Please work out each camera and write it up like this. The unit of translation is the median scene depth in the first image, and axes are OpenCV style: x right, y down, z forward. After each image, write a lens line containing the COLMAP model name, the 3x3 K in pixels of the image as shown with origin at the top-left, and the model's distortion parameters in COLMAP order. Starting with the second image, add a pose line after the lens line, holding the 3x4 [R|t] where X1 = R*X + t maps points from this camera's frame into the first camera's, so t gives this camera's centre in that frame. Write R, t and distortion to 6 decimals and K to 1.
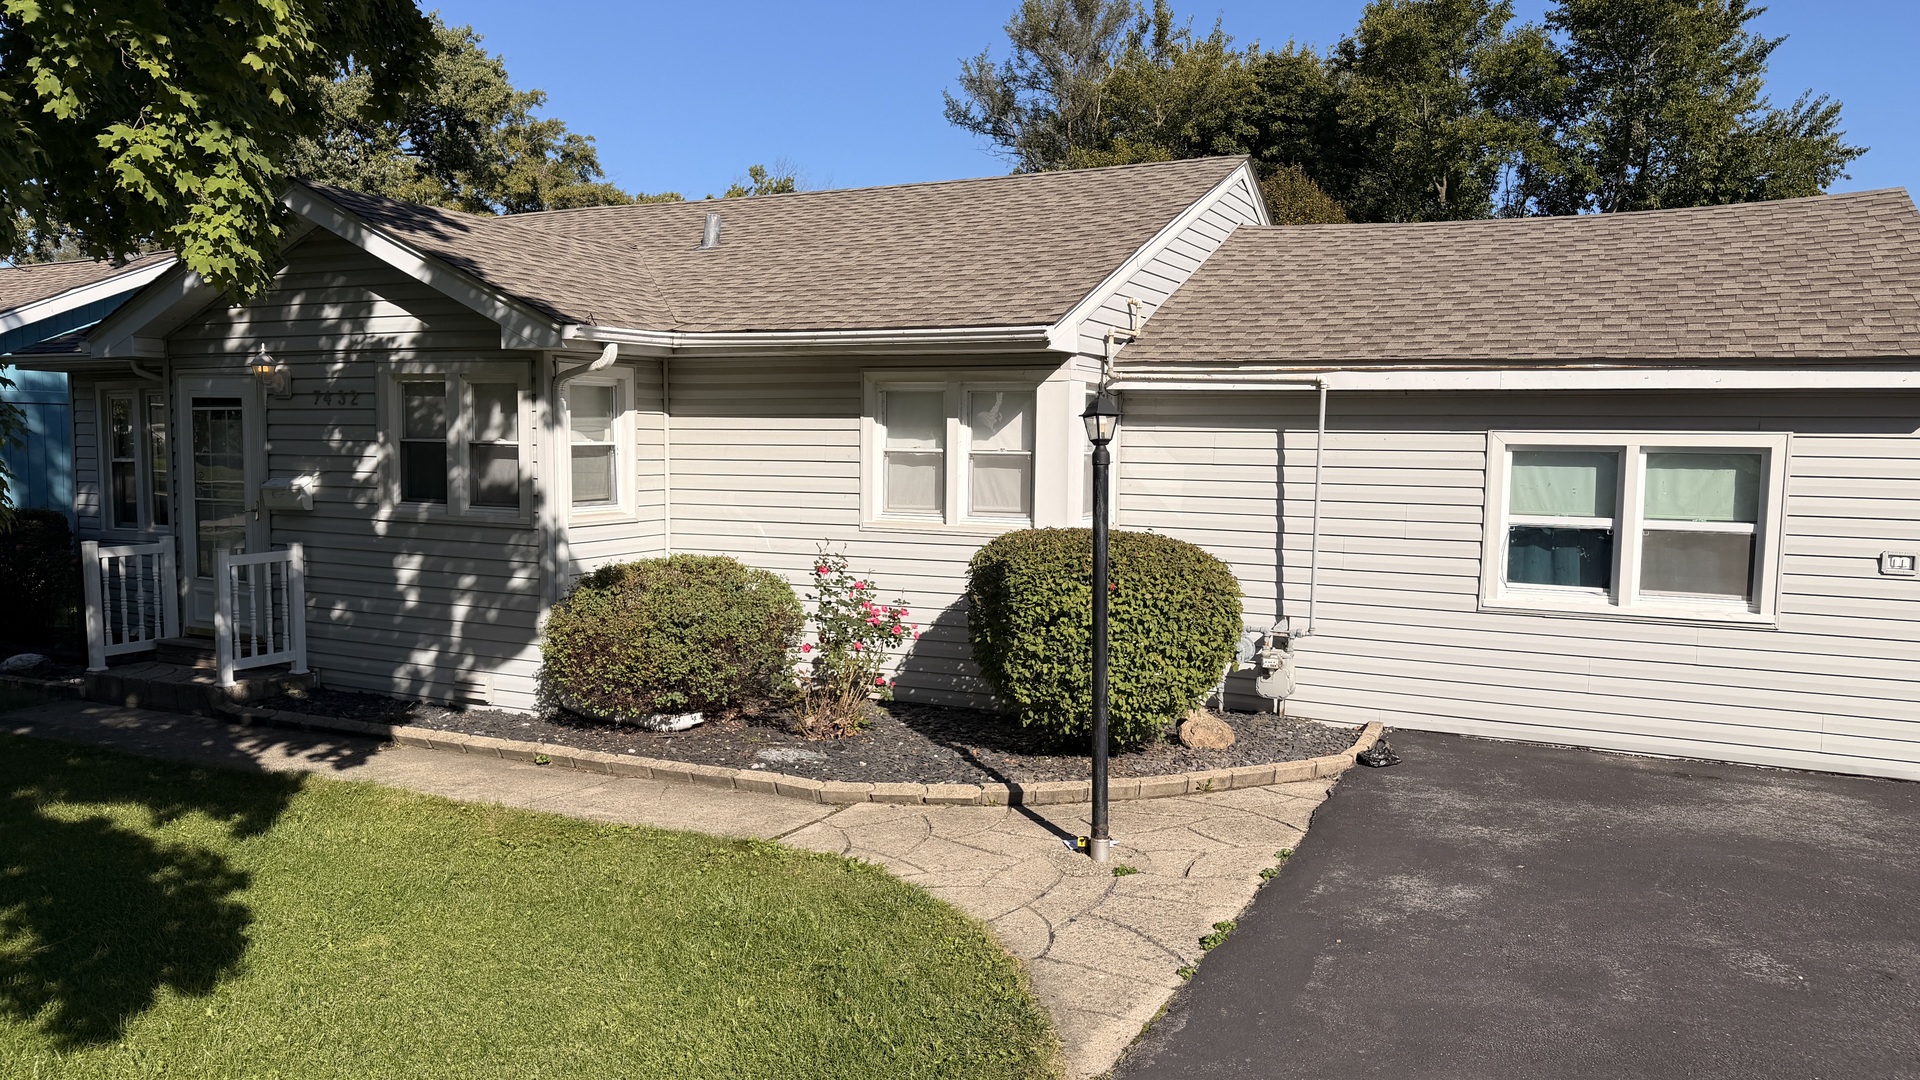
lens RADIAL K [[1306.7, 0, 960.0], [0, 1306.7, 540.0], [0, 0, 1]] dist [0.129811, -0.183032]
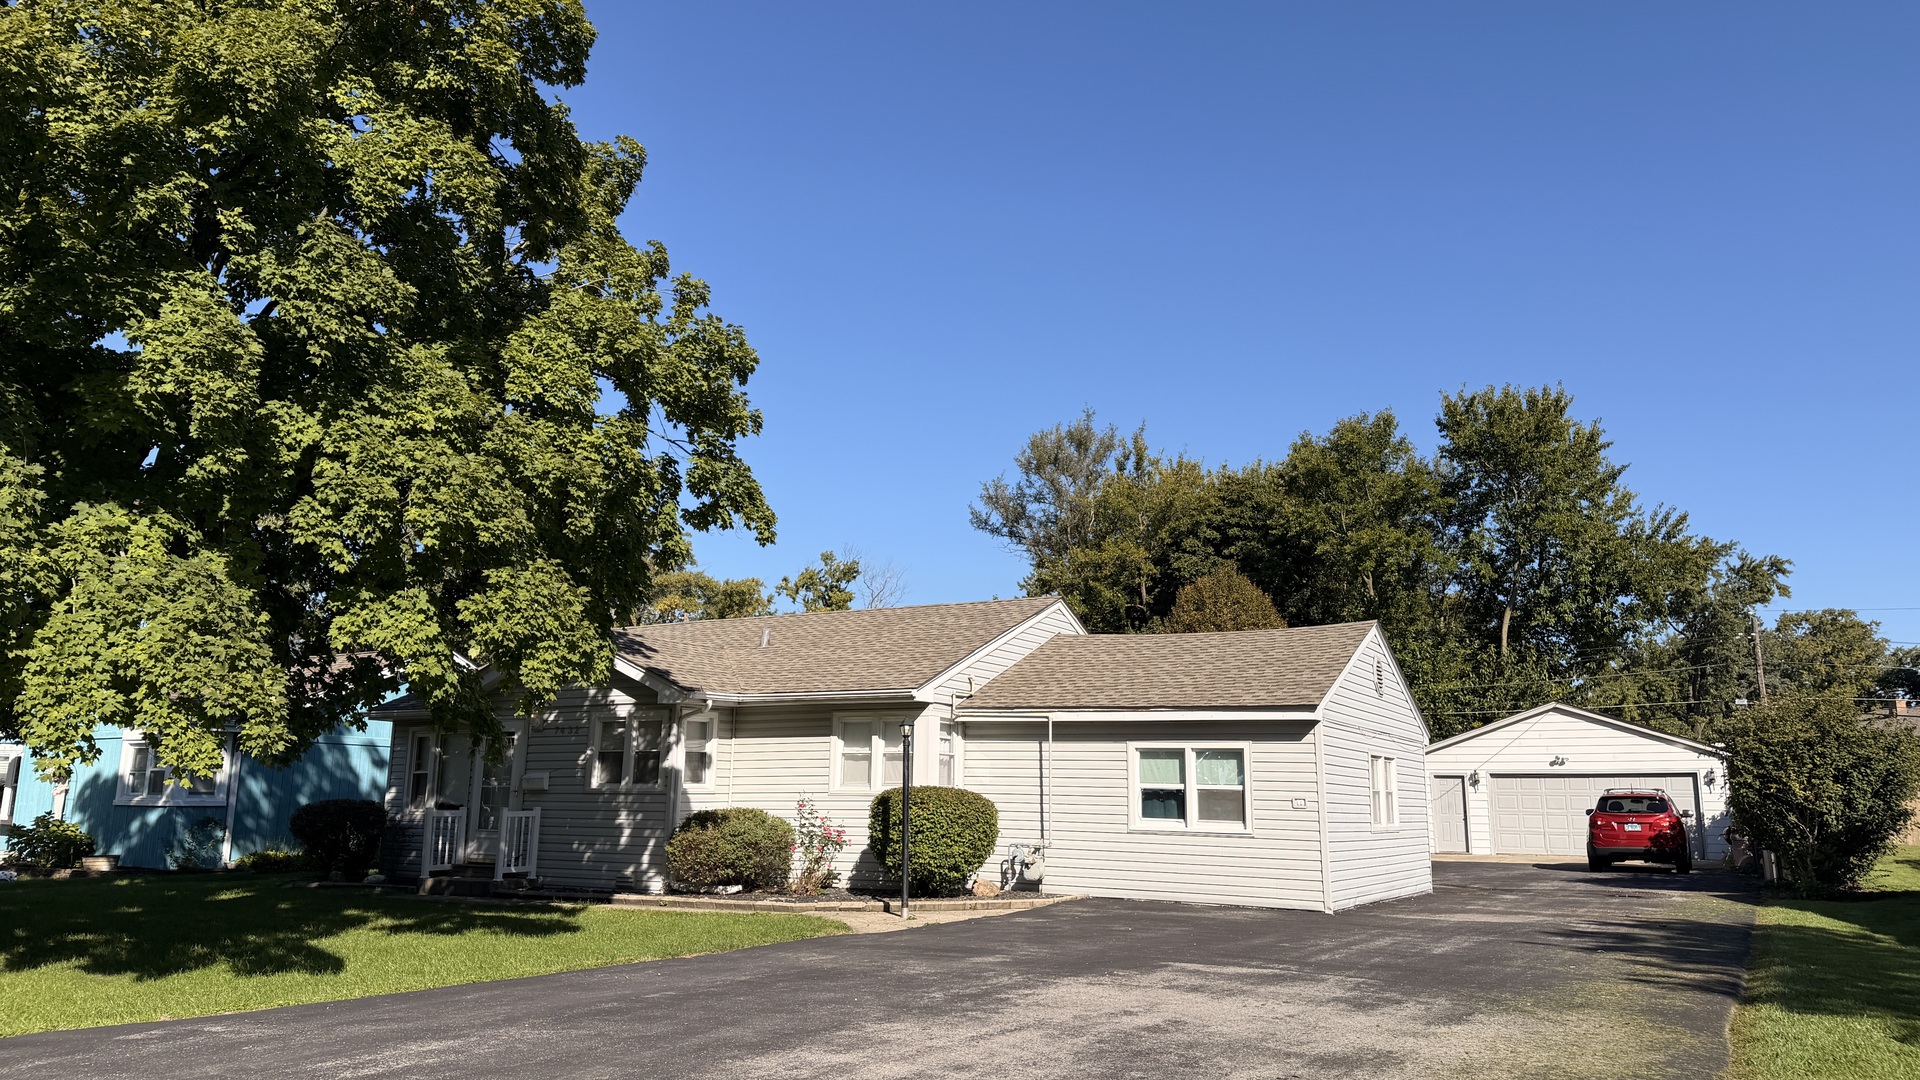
lens RADIAL K [[1306.7, 0, 960.0], [0, 1306.7, 540.0], [0, 0, 1]] dist [0.129811, -0.183032]
pose [[0.998570, -0.008103, -0.052841, 0.229357], [-0.006479, 0.962815, -0.270084, 0.157163], [0.053064, 0.270040, 0.961386, -0.984136]]
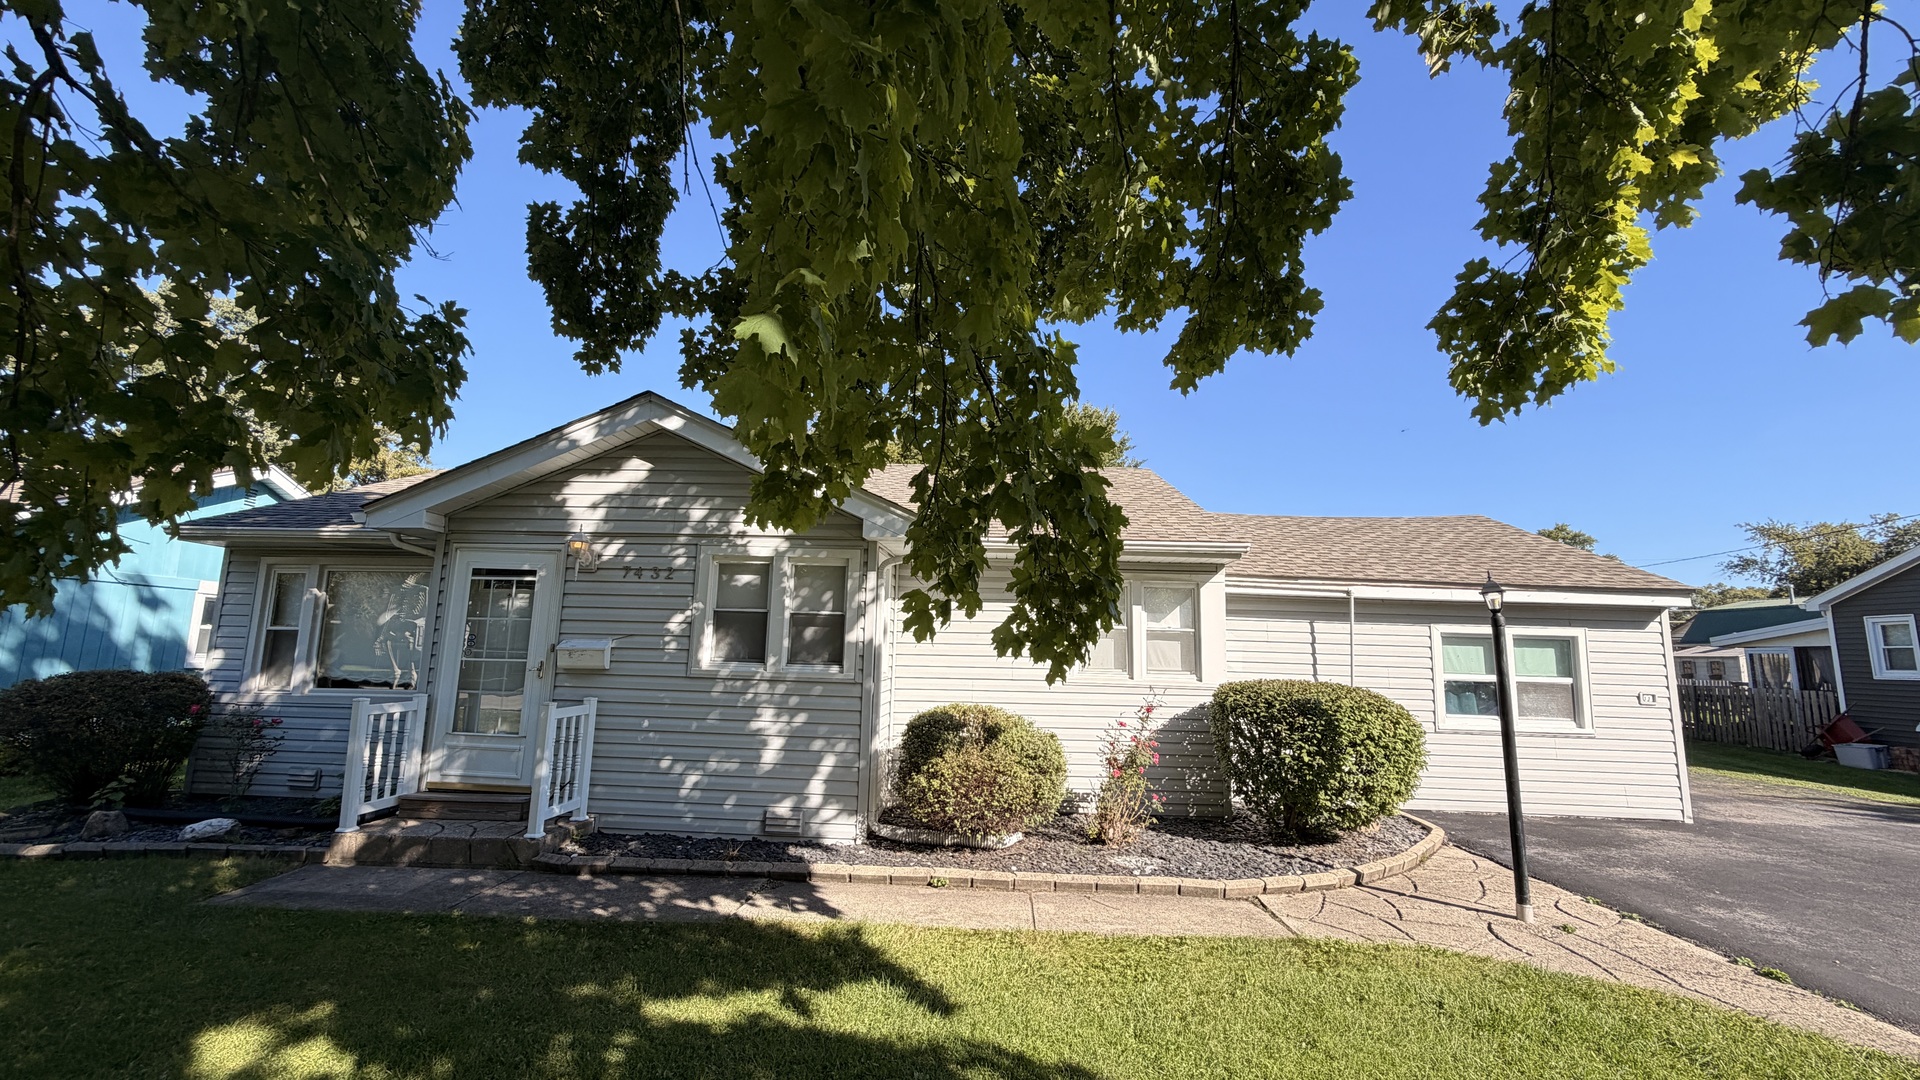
lens RADIAL K [[759.0, 0, 975.7], [0, 759.0, 540.5], [0, 0, 1]] dist [0.001019, 0.000095]
pose [[0.922751, 0.071804, 0.378649, -0.492795], [0.011744, 0.976796, -0.213852, 0.014349], [-0.385218, 0.201779, 0.900496, 0.293510]]
